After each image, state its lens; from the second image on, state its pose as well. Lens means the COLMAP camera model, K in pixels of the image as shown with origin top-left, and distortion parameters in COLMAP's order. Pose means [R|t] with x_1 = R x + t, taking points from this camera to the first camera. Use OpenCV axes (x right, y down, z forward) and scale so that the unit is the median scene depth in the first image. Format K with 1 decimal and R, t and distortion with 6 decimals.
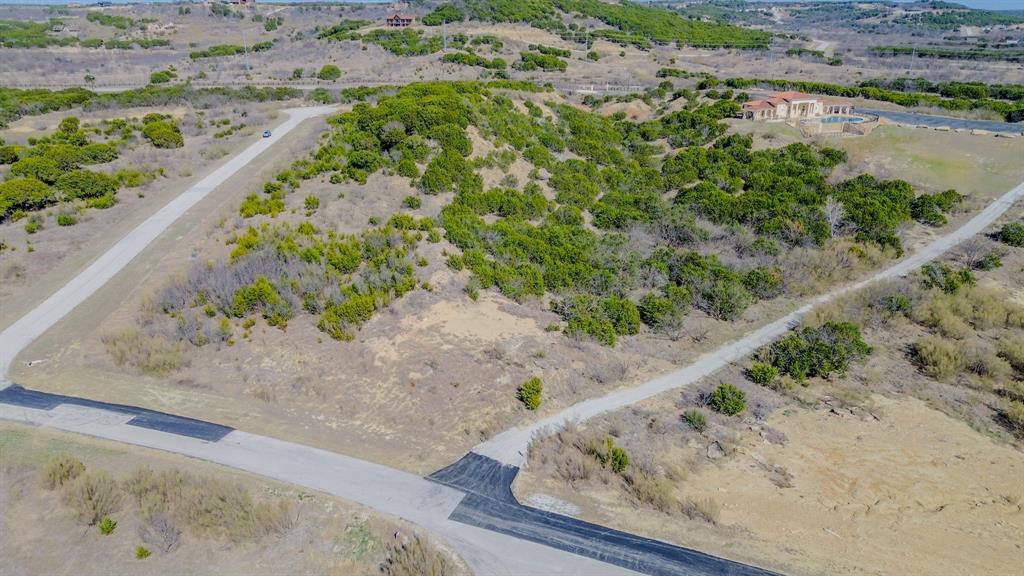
lens RADIAL K [[725.7, 0, 513.4], [0, 725.7, 290.7], [0, 0, 1]] dist [0.069837, -0.067356]
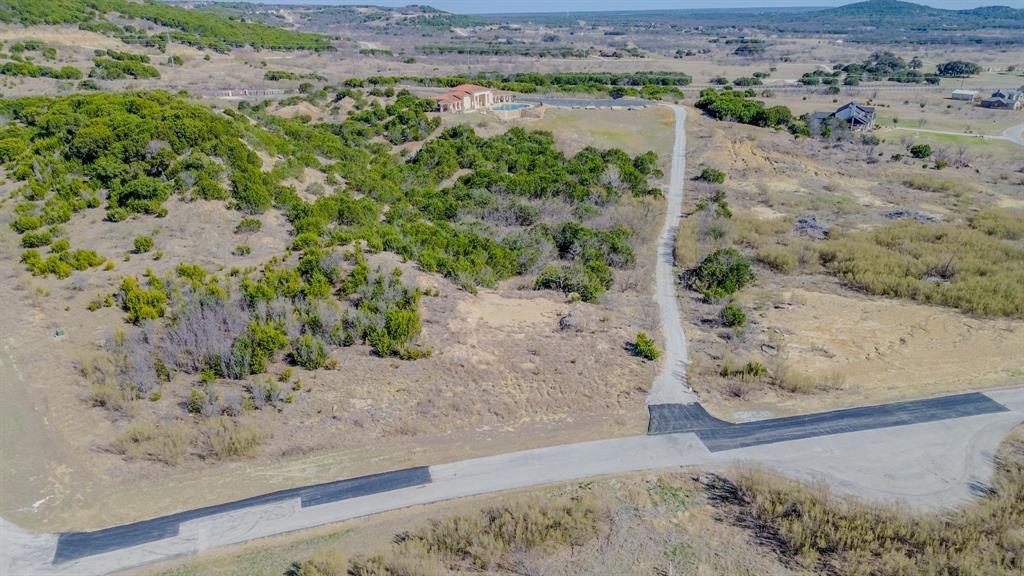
lens RADIAL K [[725.7, 0, 513.4], [0, 725.7, 290.7], [0, 0, 1]] dist [0.069837, -0.067356]
pose [[0.804869, -0.213851, 0.553582, -0.287413], [0.215446, 0.974469, 0.063198, -0.023004], [-0.552964, 0.068401, 0.830393, 0.063773]]
